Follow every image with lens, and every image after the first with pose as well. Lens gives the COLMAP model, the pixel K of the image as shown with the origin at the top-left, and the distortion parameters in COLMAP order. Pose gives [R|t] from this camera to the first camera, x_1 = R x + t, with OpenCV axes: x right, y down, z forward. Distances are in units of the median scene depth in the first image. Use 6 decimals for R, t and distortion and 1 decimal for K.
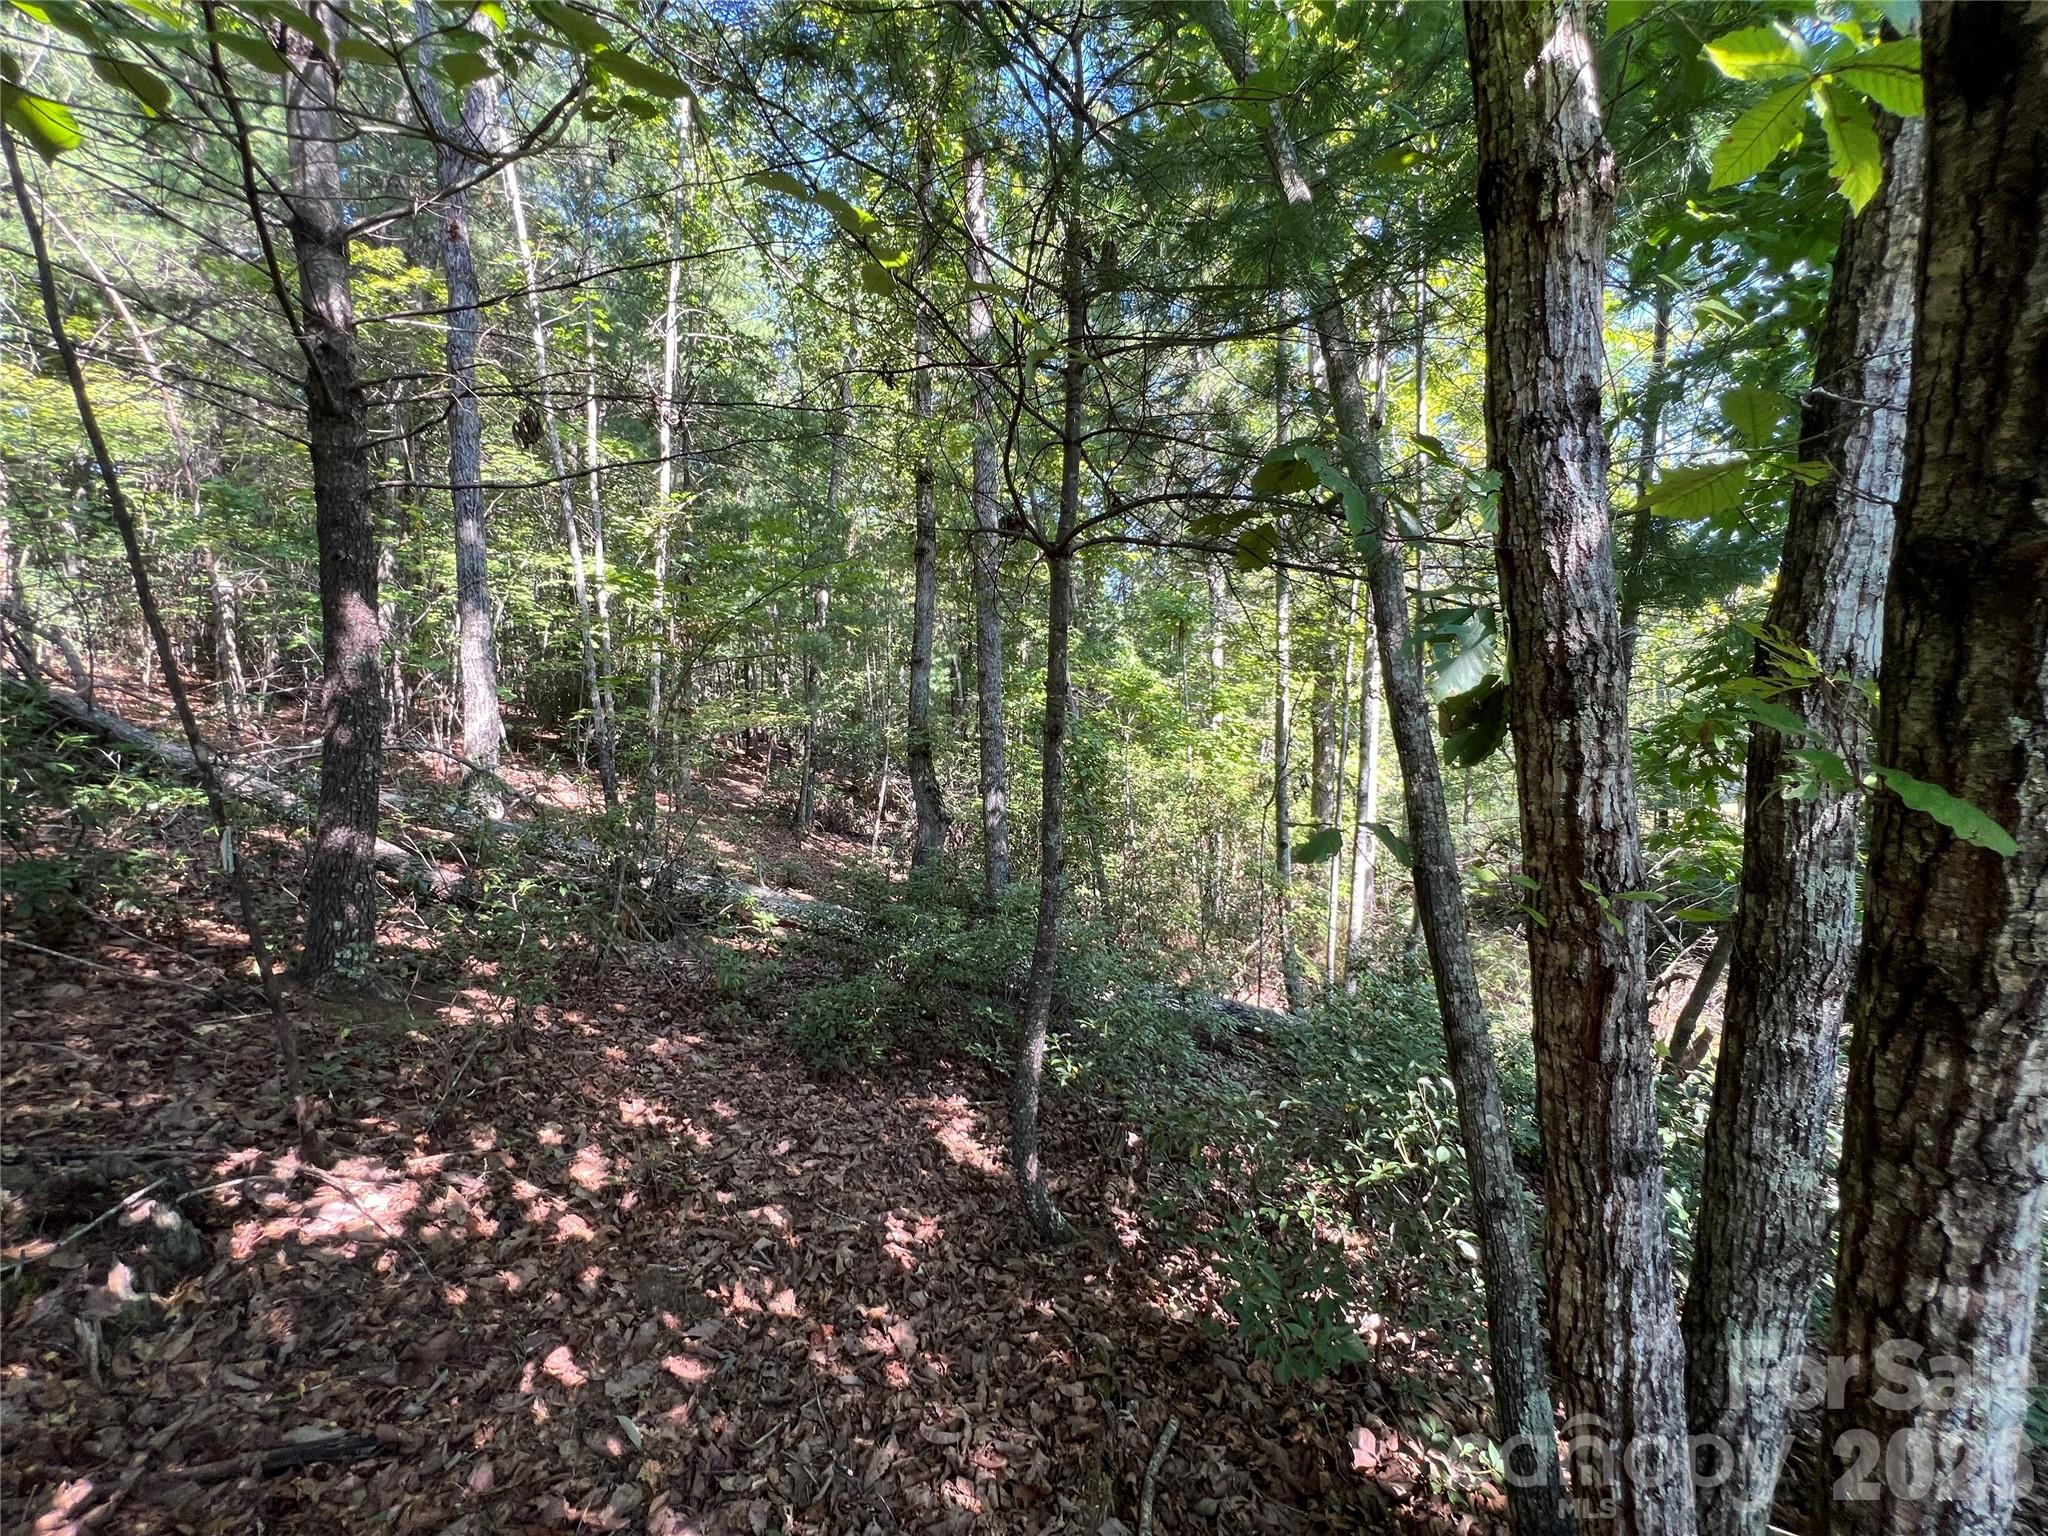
lens RADIAL K [[822.6, 0, 1024.6], [0, 822.6, 766.6], [0, 0, 1]] dist [-0.000241, -0.000050]
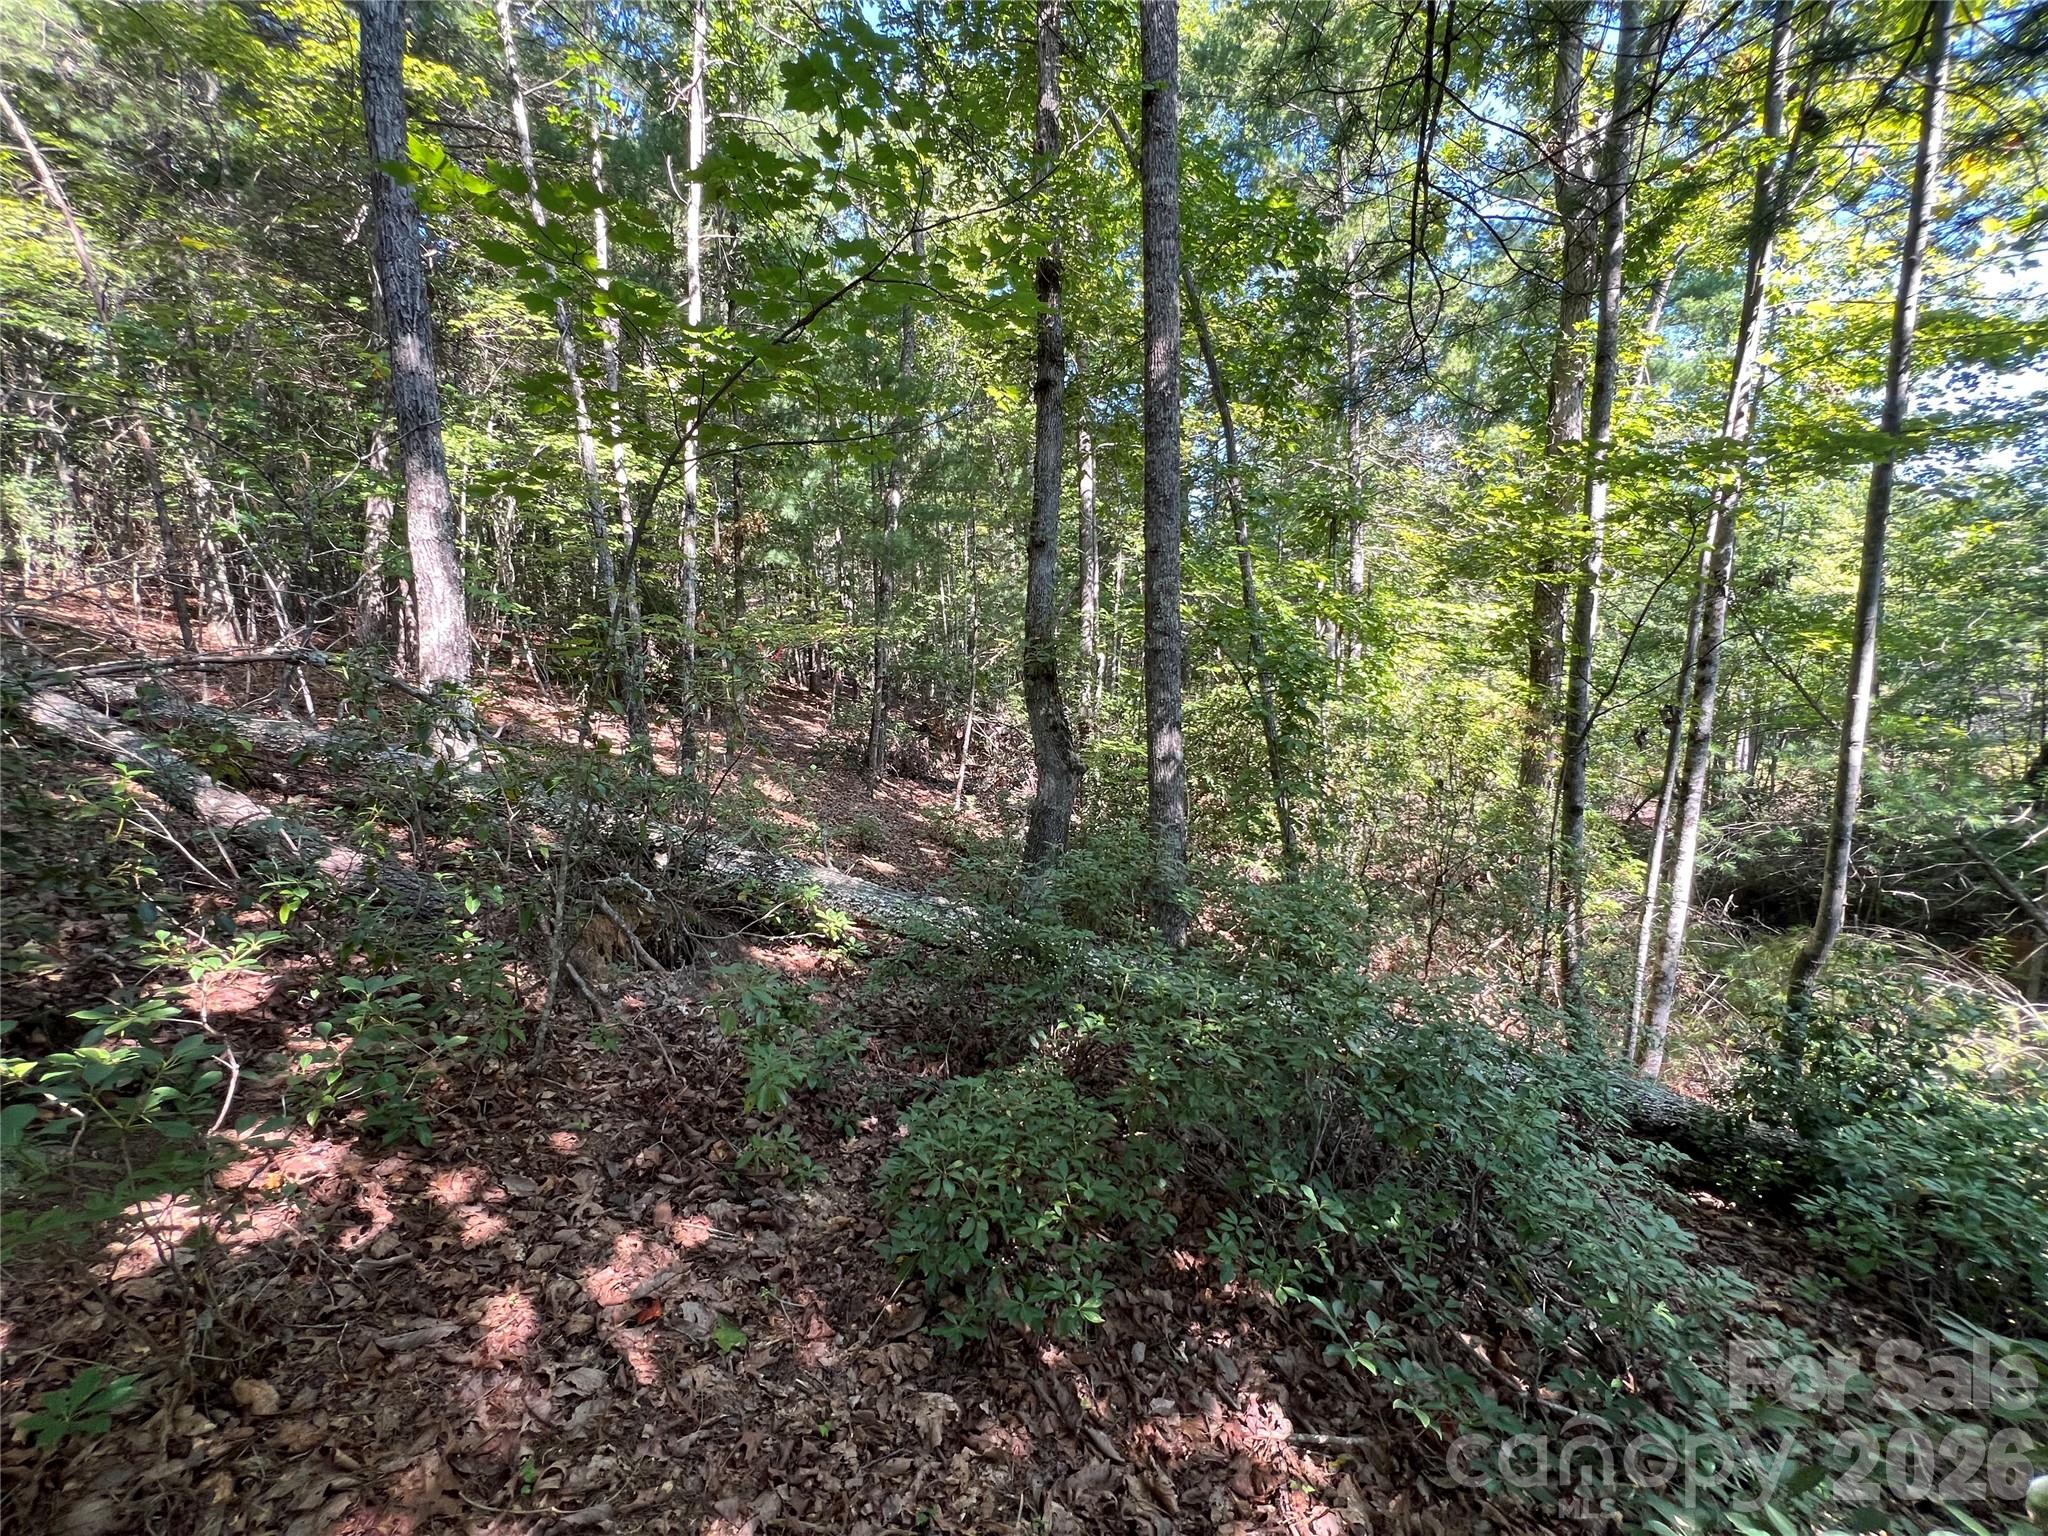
lens RADIAL K [[822.6, 0, 1023.8], [0, 822.6, 764.3], [0, 0, 1]] dist [-0.000241, -0.000050]
pose [[0.997243, 0.006513, -0.073925, -0.062812], [-0.001381, 0.997598, 0.069260, 0.007543], [0.074199, -0.068967, 0.994856, 0.197579]]
